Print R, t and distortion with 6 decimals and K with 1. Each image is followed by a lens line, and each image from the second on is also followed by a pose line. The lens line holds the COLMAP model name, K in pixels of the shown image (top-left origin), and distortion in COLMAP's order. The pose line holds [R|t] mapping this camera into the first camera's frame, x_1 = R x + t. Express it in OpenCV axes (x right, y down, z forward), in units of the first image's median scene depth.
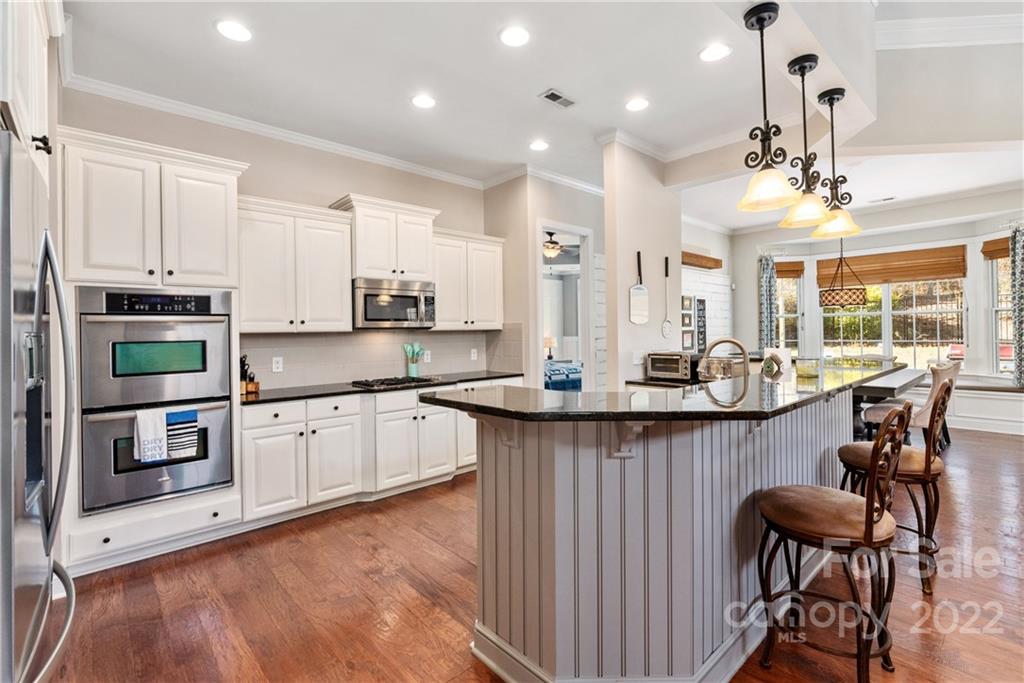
lens RADIAL K [[449.1, 0, 501.4], [0, 449.1, 335.1], [0, 0, 1]] dist [-0.008774, 0.000075]
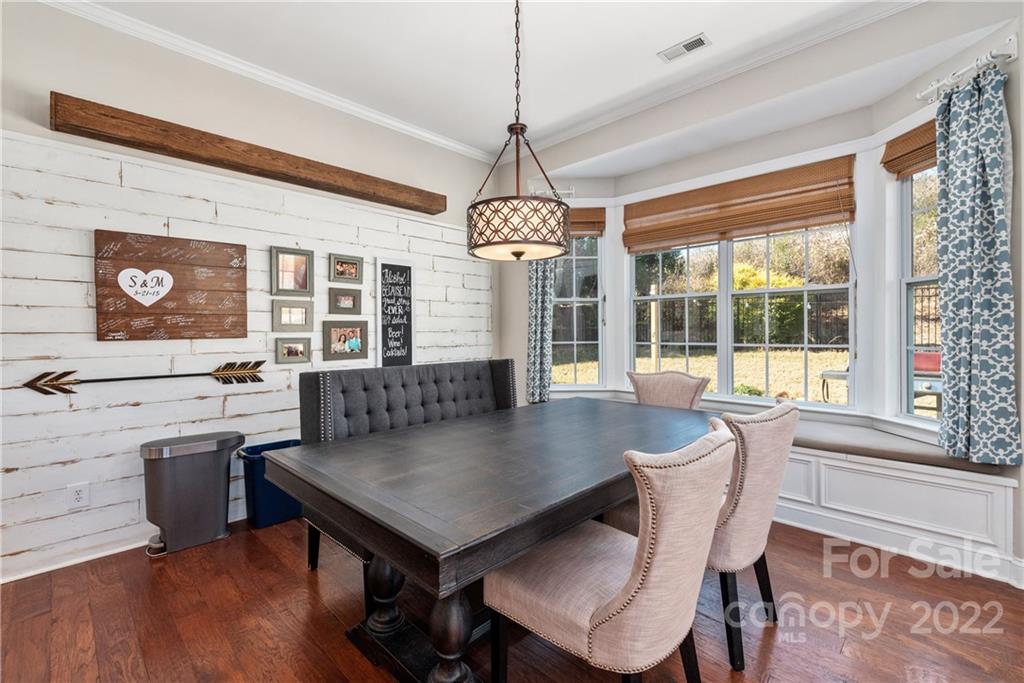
lens RADIAL K [[449.1, 0, 490.8], [0, 449.1, 333.3], [0, 0, 1]] dist [-0.008774, 0.000075]
pose [[0.998471, 0.012800, 0.053784, 0.610195], [-0.012829, 0.999918, 0.000188, 0.001124], [-0.053777, -0.000878, 0.998553, 0.522189]]
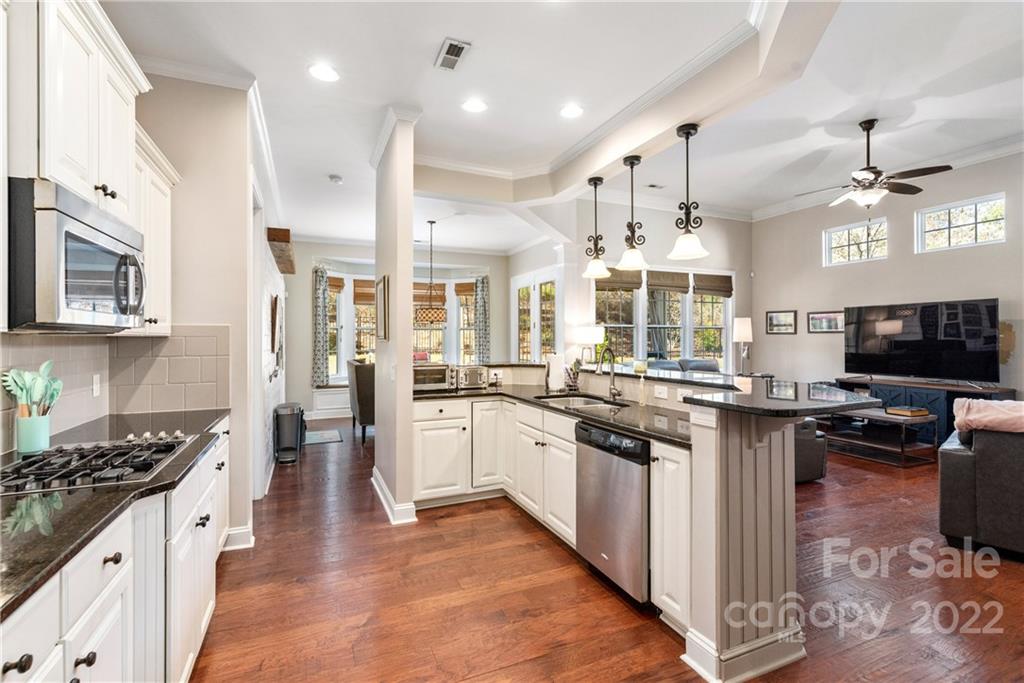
lens RADIAL K [[476.1, 0, 499.2], [0, 476.1, 337.0], [0, 0, 1]] dist [-0.002977, -0.001638]
pose [[0.312669, 0.018991, 0.949672, -0.355686], [0.004633, 0.999758, -0.021518, 0.003283], [-0.949851, 0.011128, 0.312505, 0.351690]]
